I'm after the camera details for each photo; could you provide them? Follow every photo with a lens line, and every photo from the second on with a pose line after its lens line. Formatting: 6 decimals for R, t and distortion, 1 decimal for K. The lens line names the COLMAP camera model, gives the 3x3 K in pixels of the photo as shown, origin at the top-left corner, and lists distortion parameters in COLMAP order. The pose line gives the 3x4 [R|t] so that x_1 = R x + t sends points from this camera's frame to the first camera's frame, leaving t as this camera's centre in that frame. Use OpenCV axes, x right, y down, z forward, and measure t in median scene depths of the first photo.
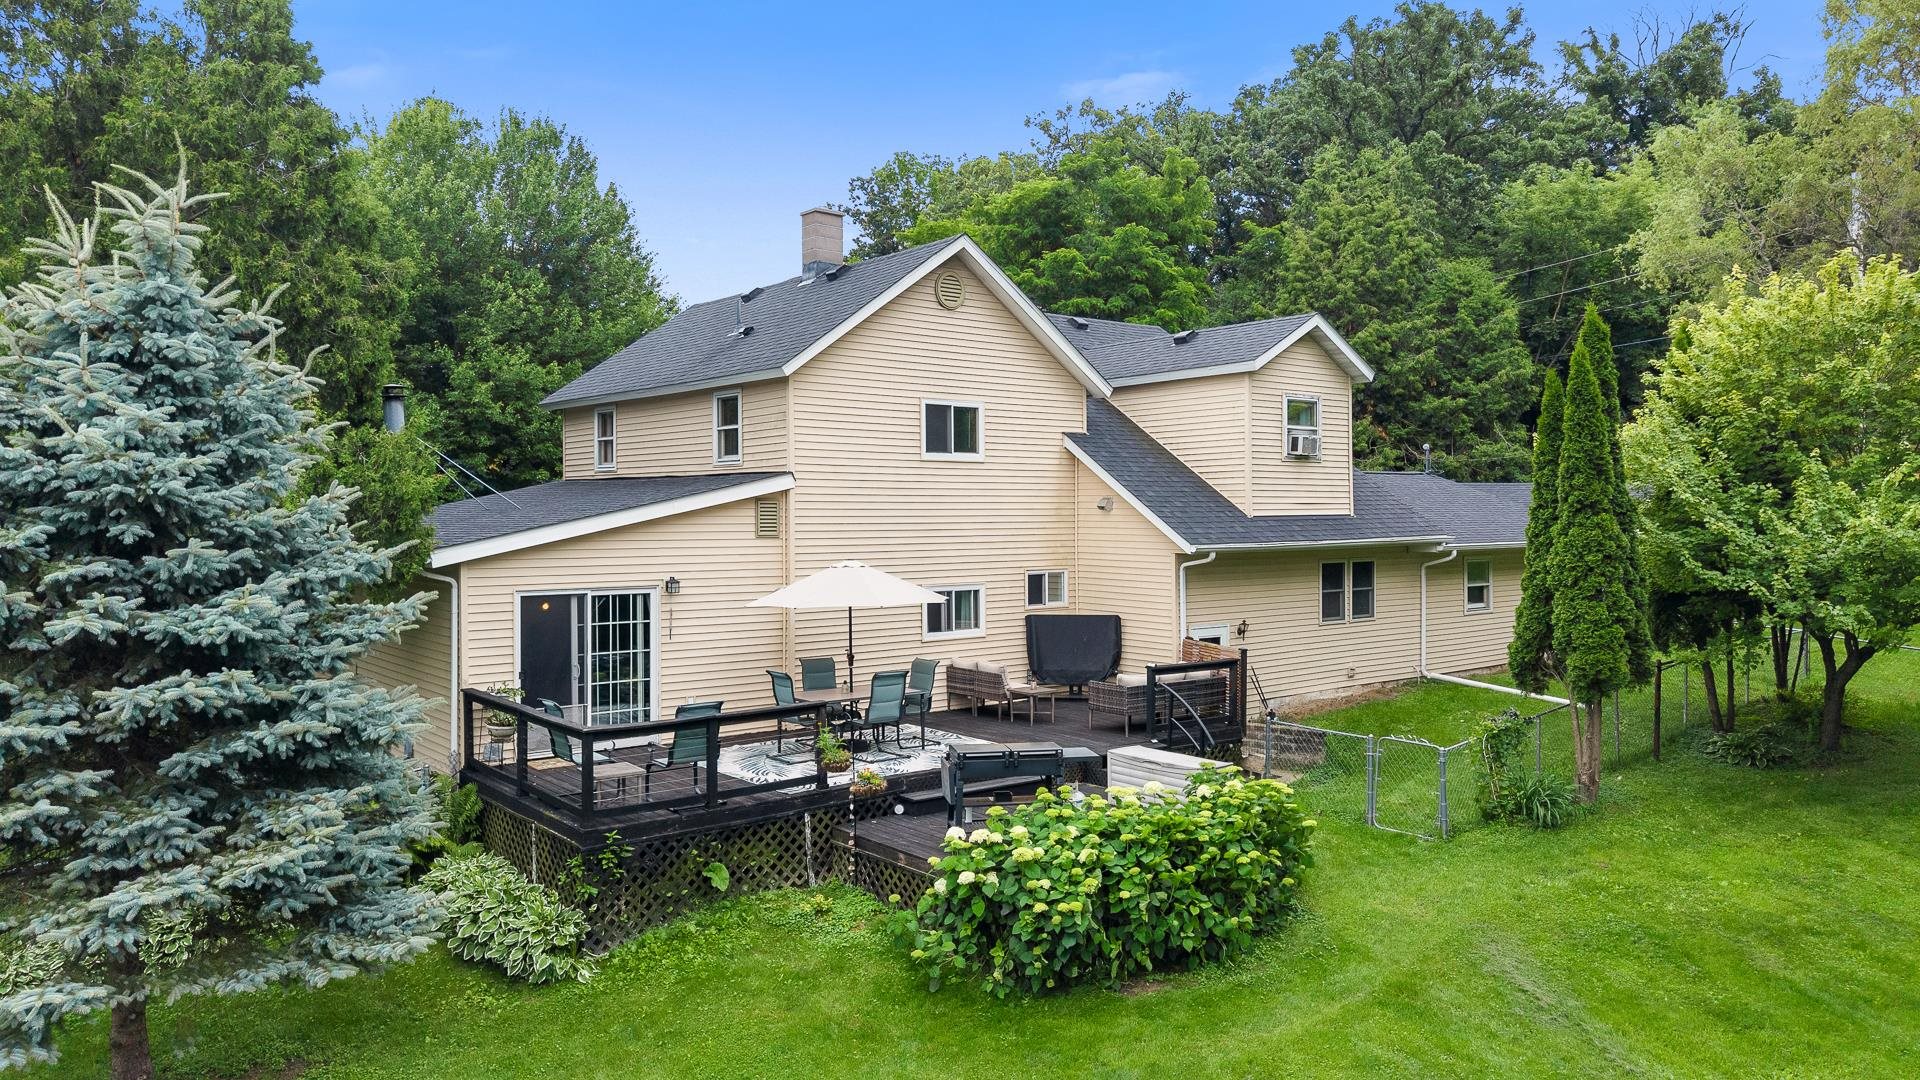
lens RADIAL K [[1297.4, 0, 960.0], [0, 1297.4, 540.0], [0, 0, 1]] dist [-0.004200, -0.002375]
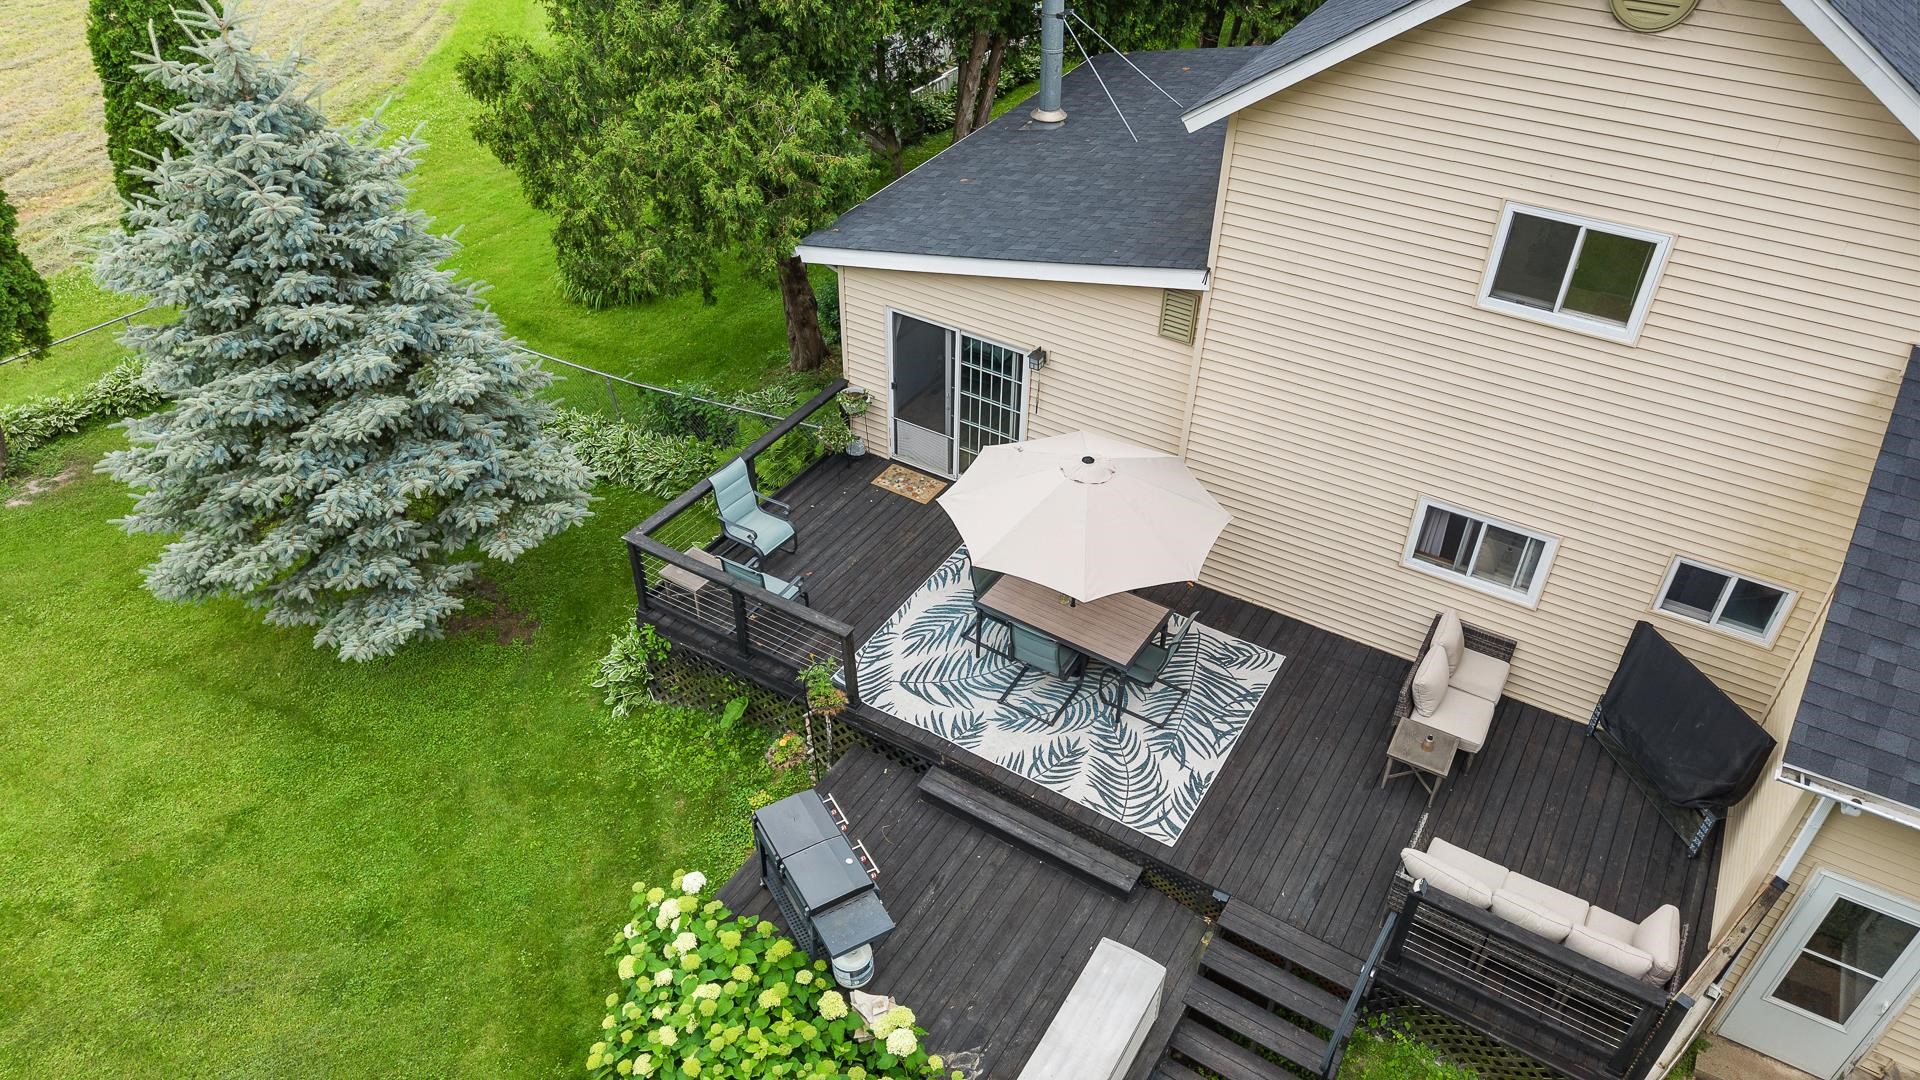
lens RADIAL K [[1268.1, 0, 941.8], [0, 1268.1, 552.4], [0, 0, 1]] dist [-0.007363, -0.003777]
pose [[0.318043, 0.573482, -0.754962, 0.374237], [-0.032505, 0.802437, 0.595851, -0.297901], [0.947519, -0.164966, 0.273850, 0.637095]]
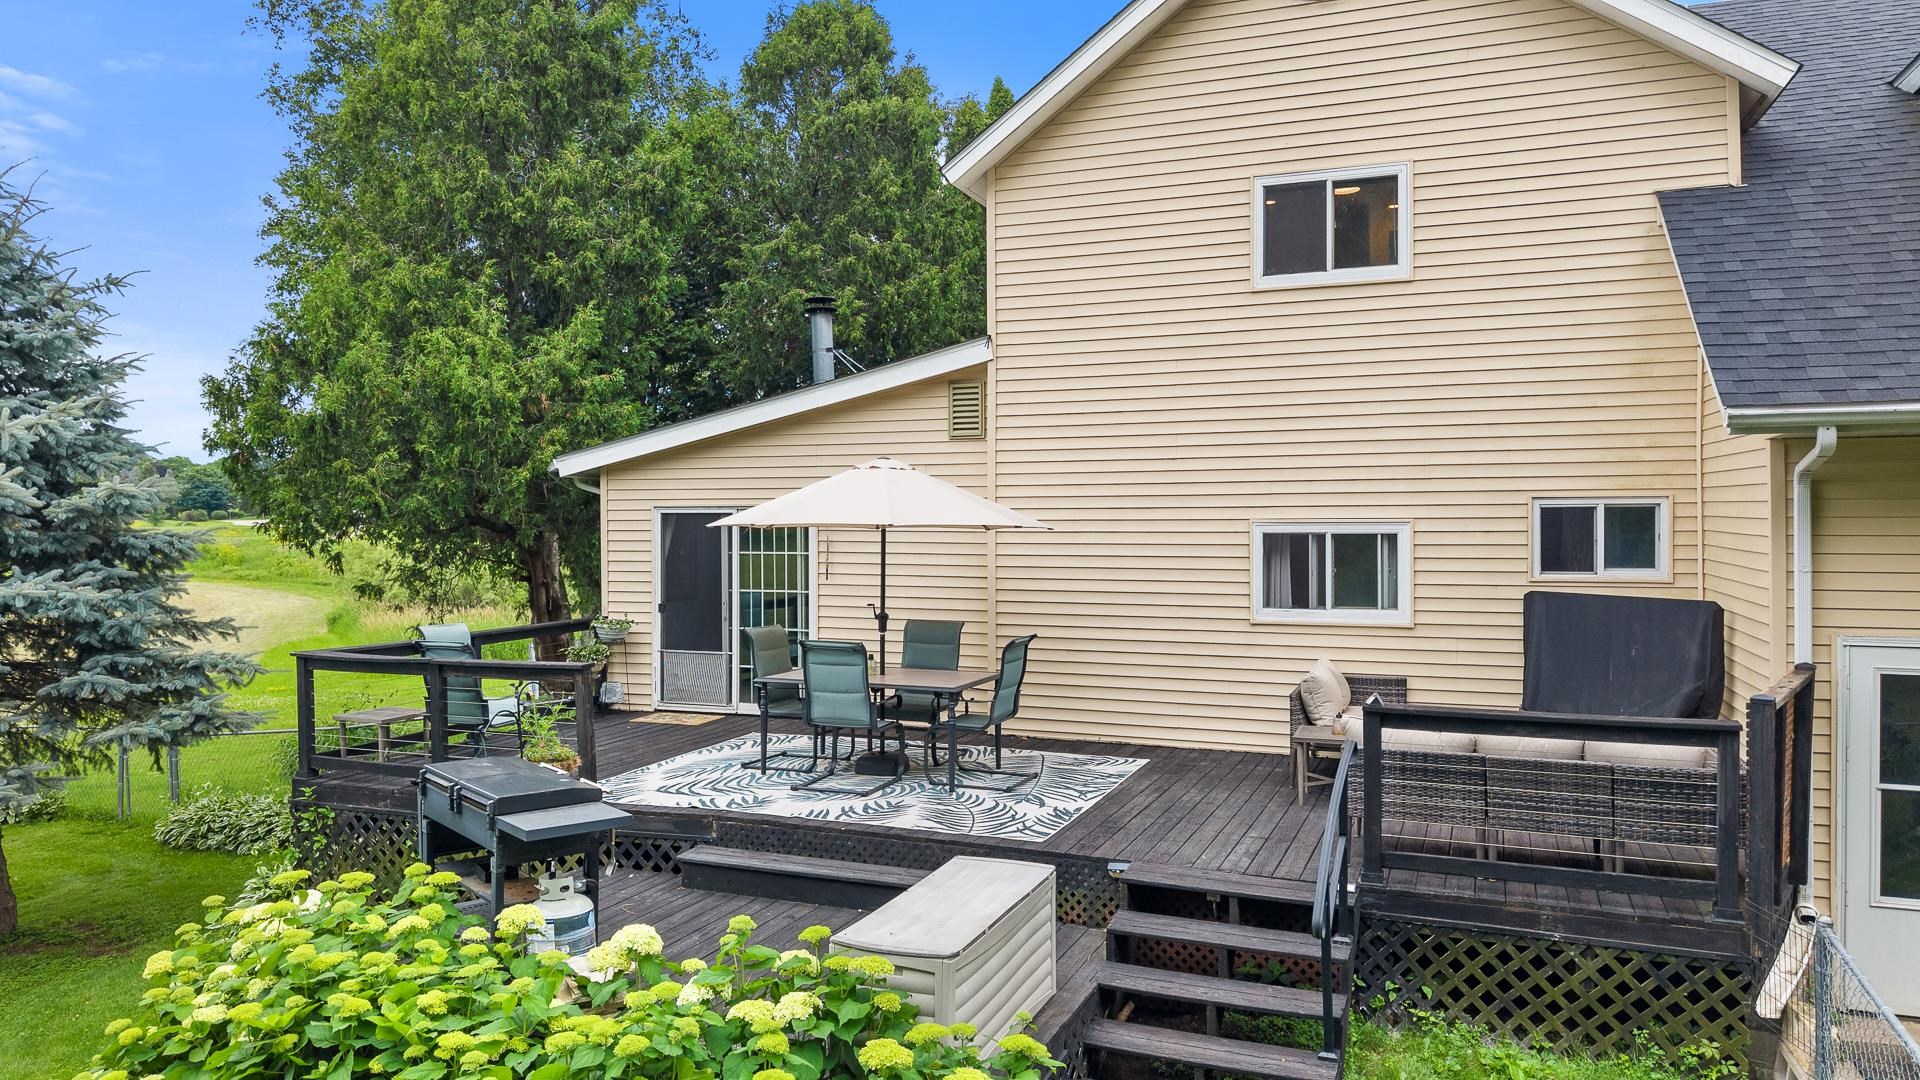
lens RADIAL K [[1285.7, 0, 952.1], [0, 1285.7, 533.5], [0, 0, 1]] dist [0.005156, -0.001566]
pose [[0.476074, 0.008411, -0.879365, 0.399725], [-0.016154, 0.999869, 0.000818, 0.043332], [0.879257, 0.013816, 0.476148, 0.646783]]
